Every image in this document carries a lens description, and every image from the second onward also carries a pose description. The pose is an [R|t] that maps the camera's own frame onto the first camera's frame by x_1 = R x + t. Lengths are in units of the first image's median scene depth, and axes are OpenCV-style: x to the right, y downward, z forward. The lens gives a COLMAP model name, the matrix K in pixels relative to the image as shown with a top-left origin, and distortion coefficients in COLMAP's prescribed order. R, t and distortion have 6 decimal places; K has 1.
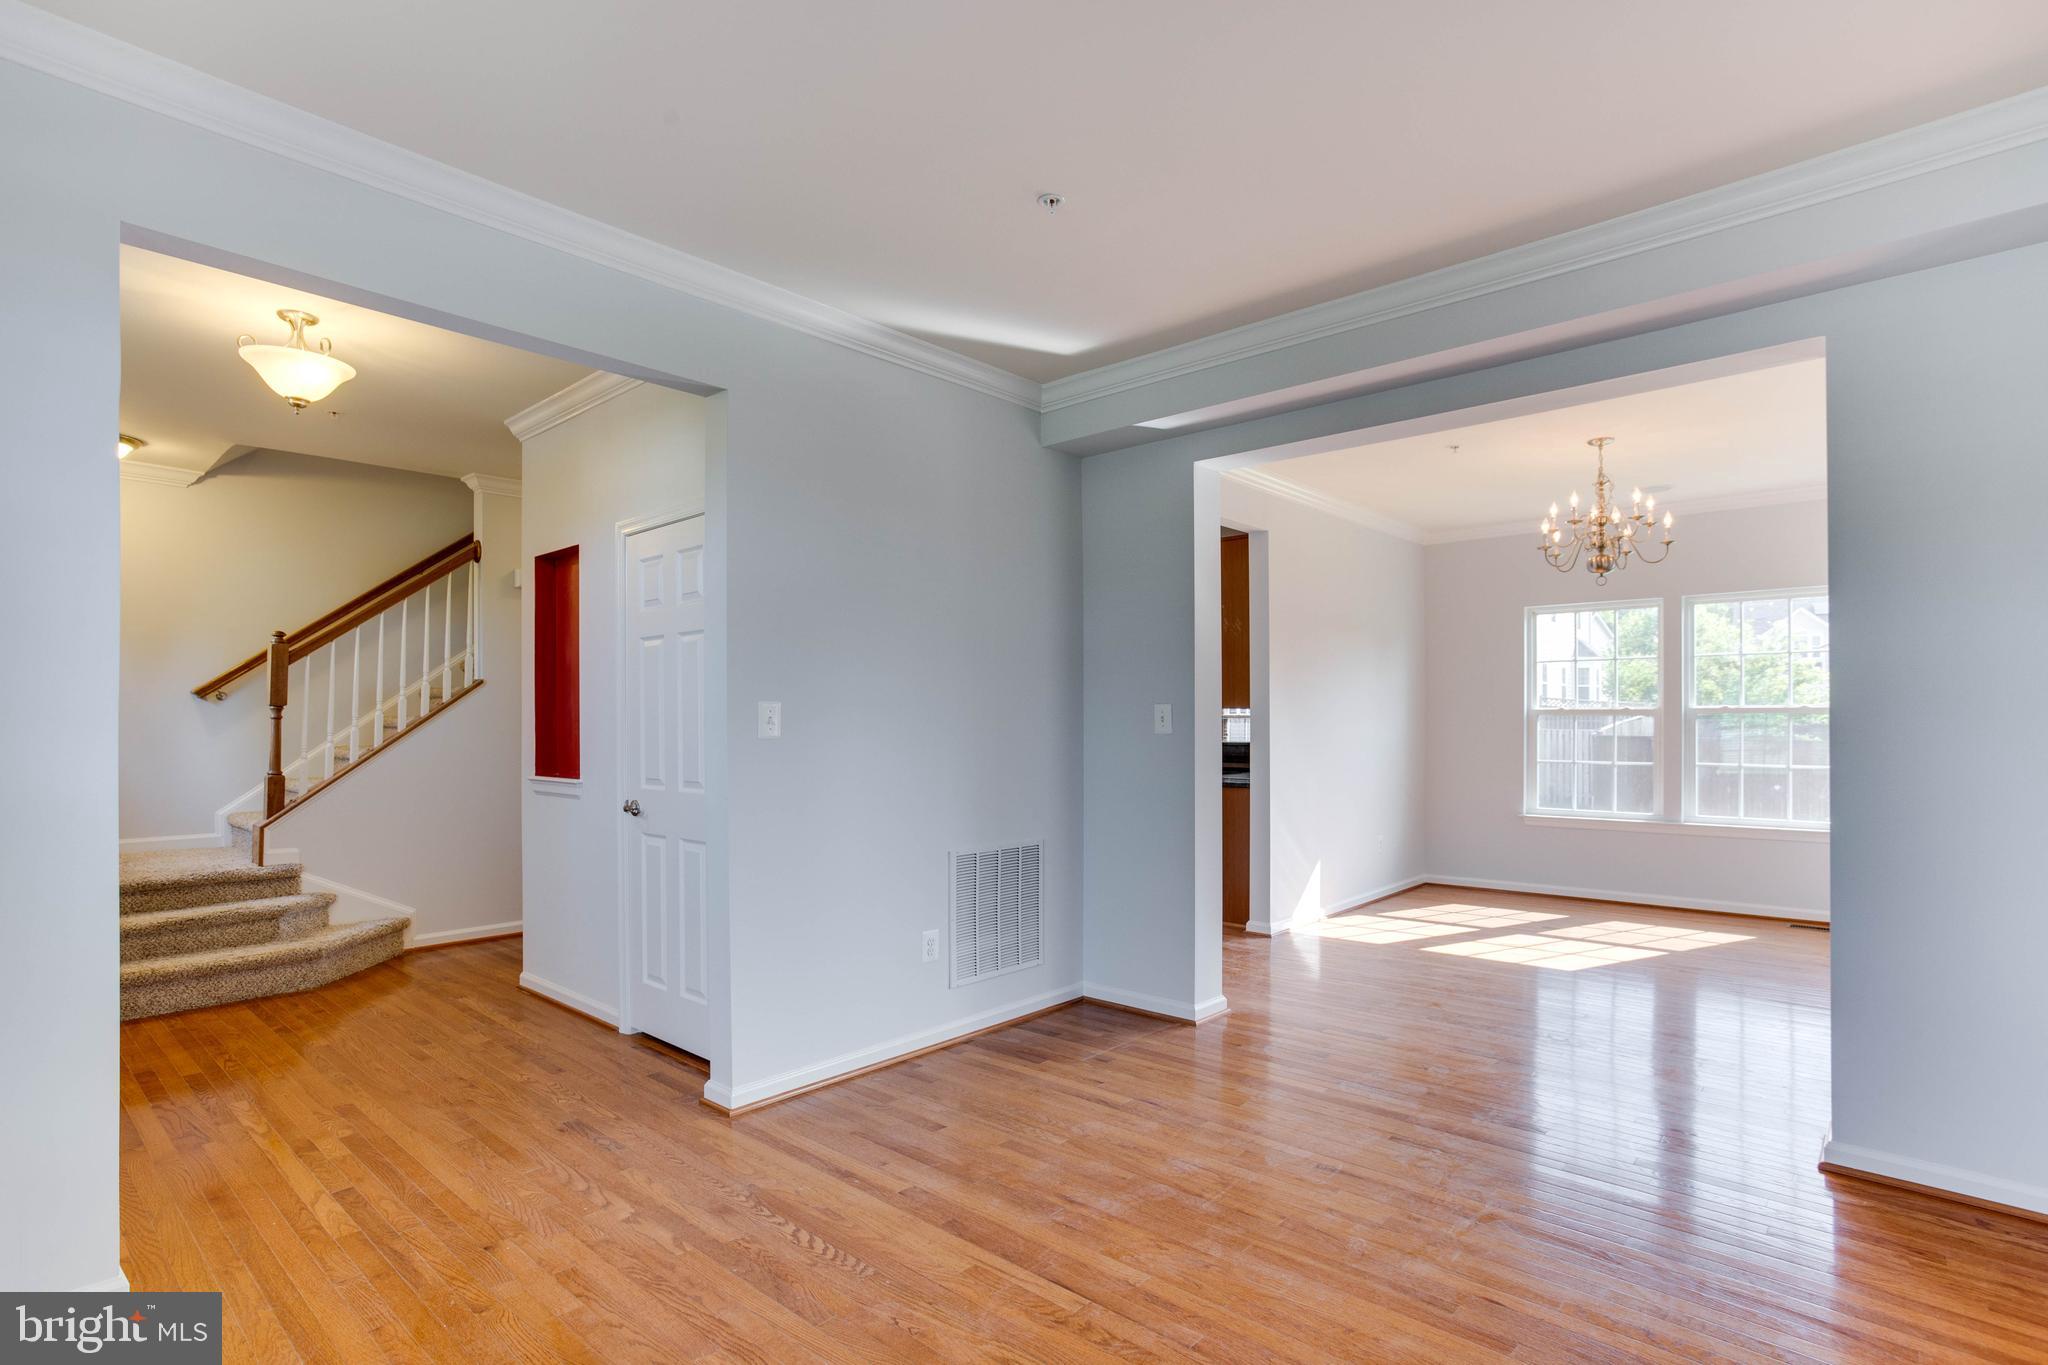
lens RADIAL K [[1003.2, 0, 1019.9], [0, 1003.2, 721.9], [0, 0, 1]] dist [-0.014850, 0.001440]
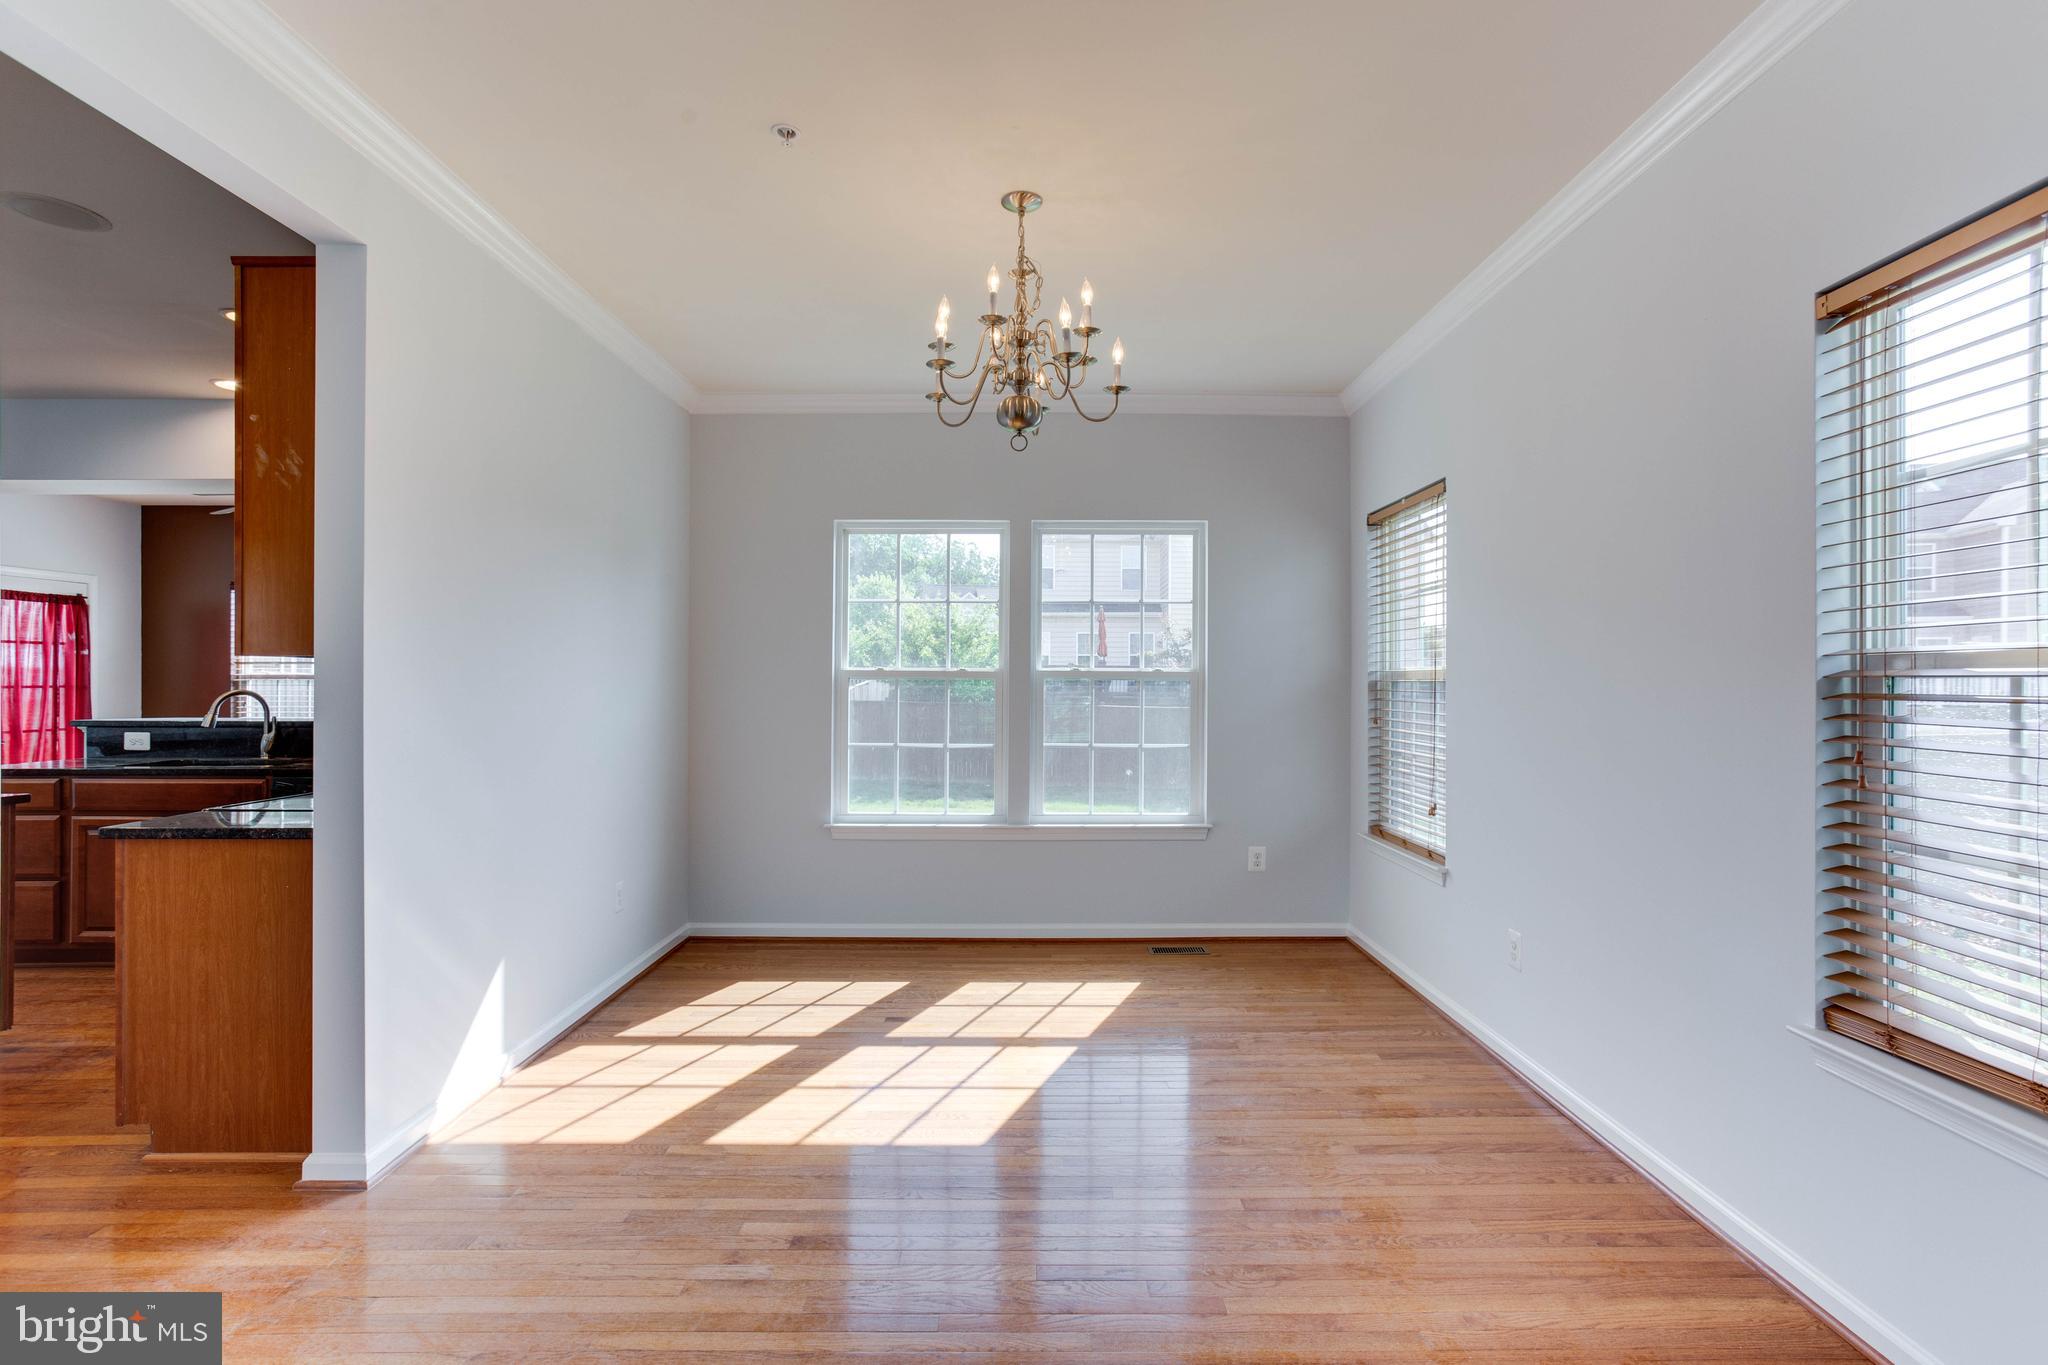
lens RADIAL K [[1023.5, 0, 1031.7], [0, 1023.5, 685.0], [0, 0, 1]] dist [-0.014194, 0.000692]
pose [[0.739309, 0.006592, 0.673334, 0.193525], [-0.006438, 0.999976, -0.002722, -0.001289], [-0.673335, -0.002322, 0.739333, 0.562436]]
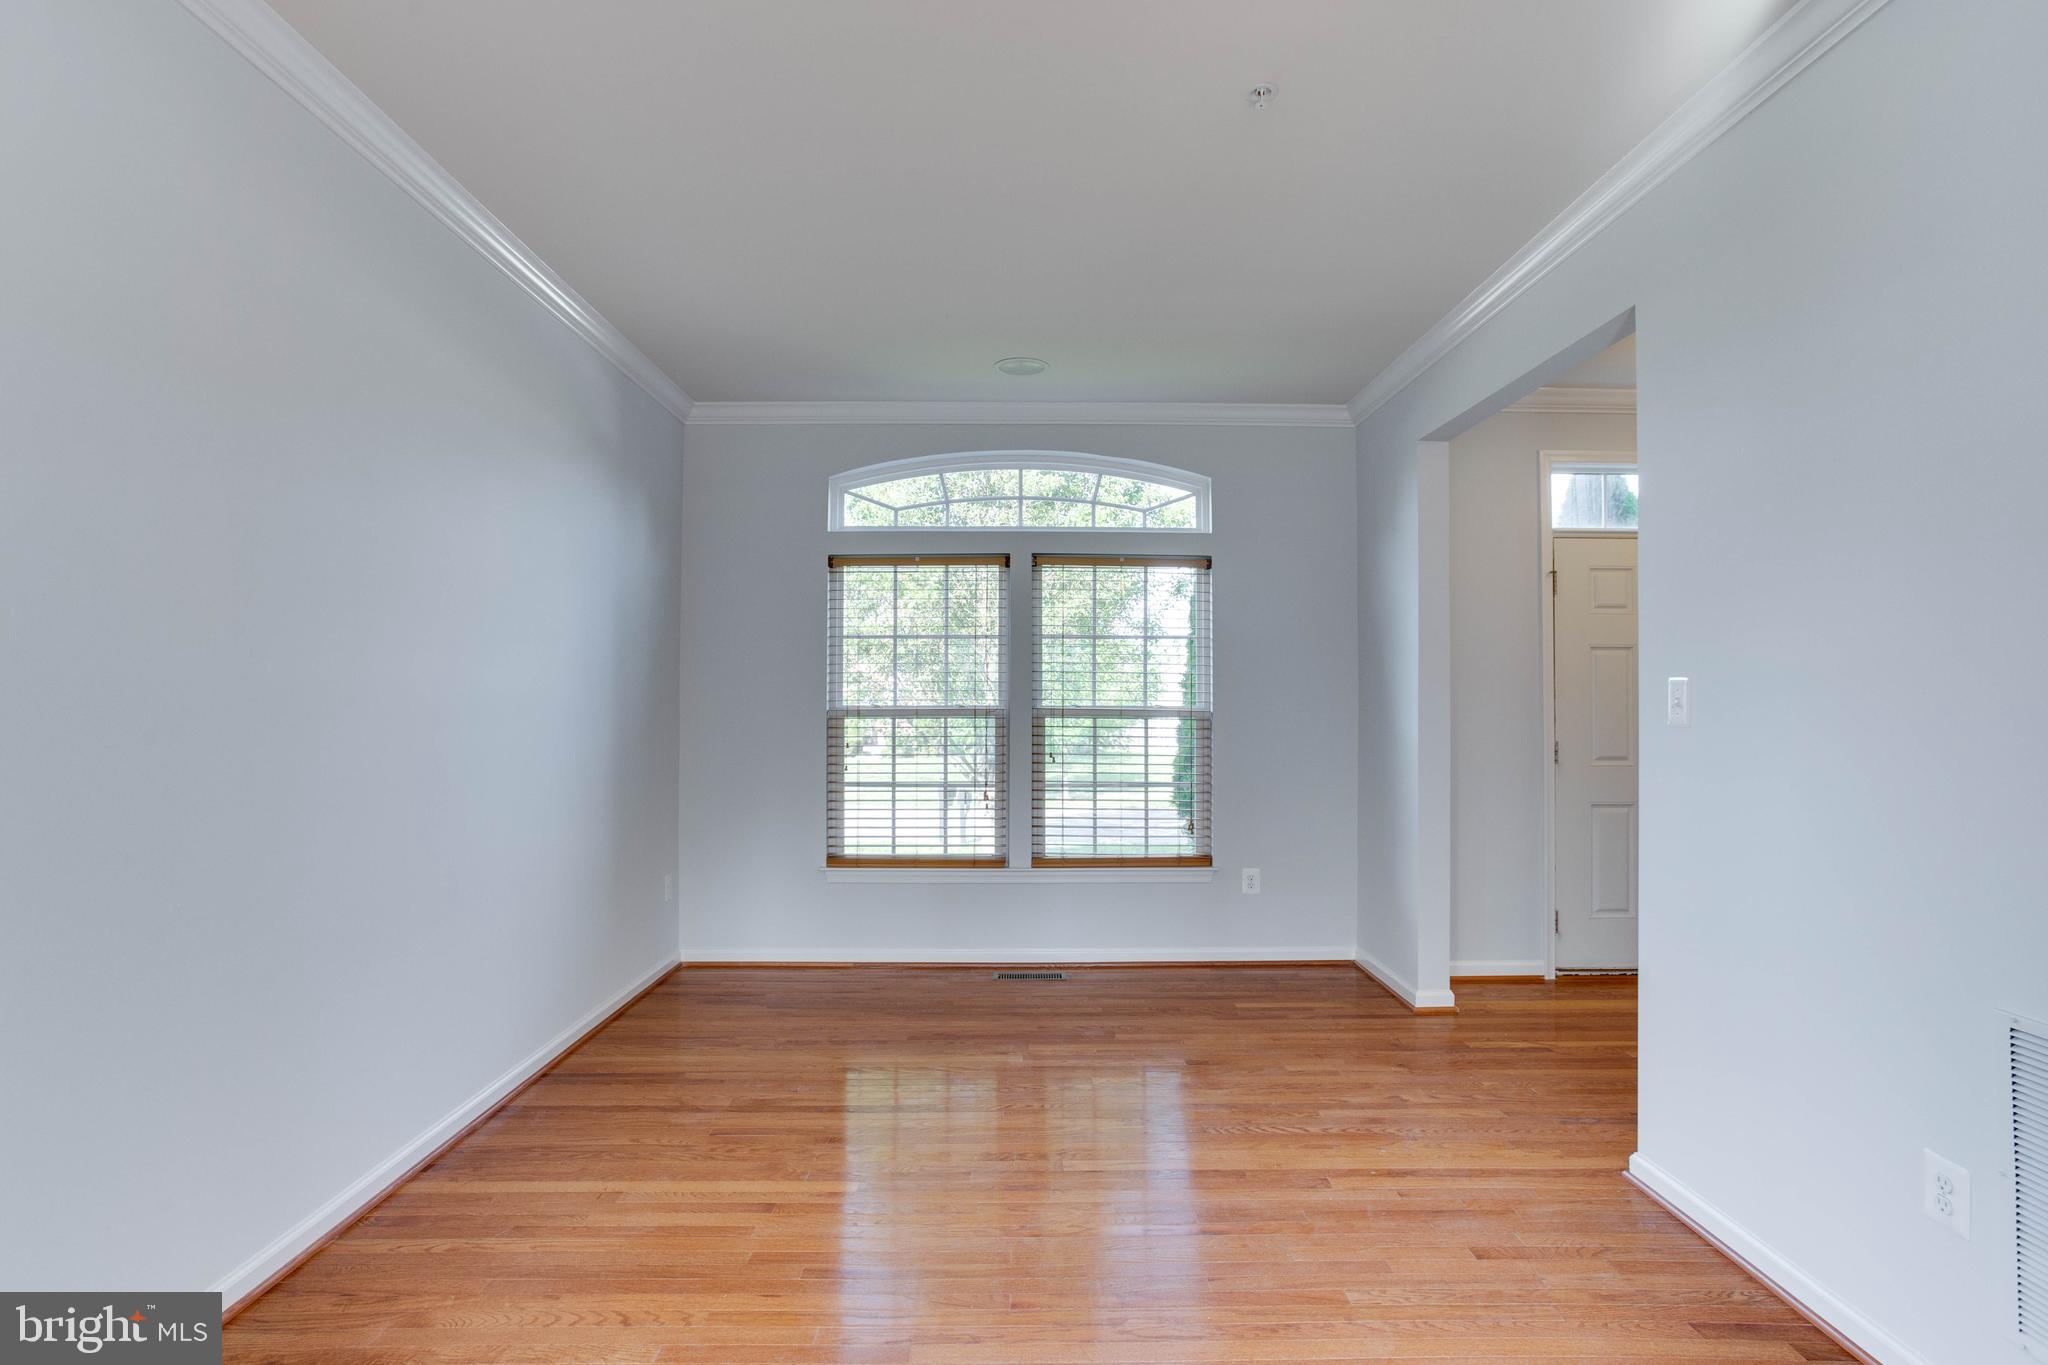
lens RADIAL K [[1023.5, 0, 1031.7], [0, 1023.5, 685.0], [0, 0, 1]] dist [-0.014194, 0.000692]
pose [[-0.734378, -0.011112, -0.678649, 0.406801], [0.000177, 0.999863, -0.016562, -0.001460], [0.678740, -0.012283, -0.734276, 0.802257]]
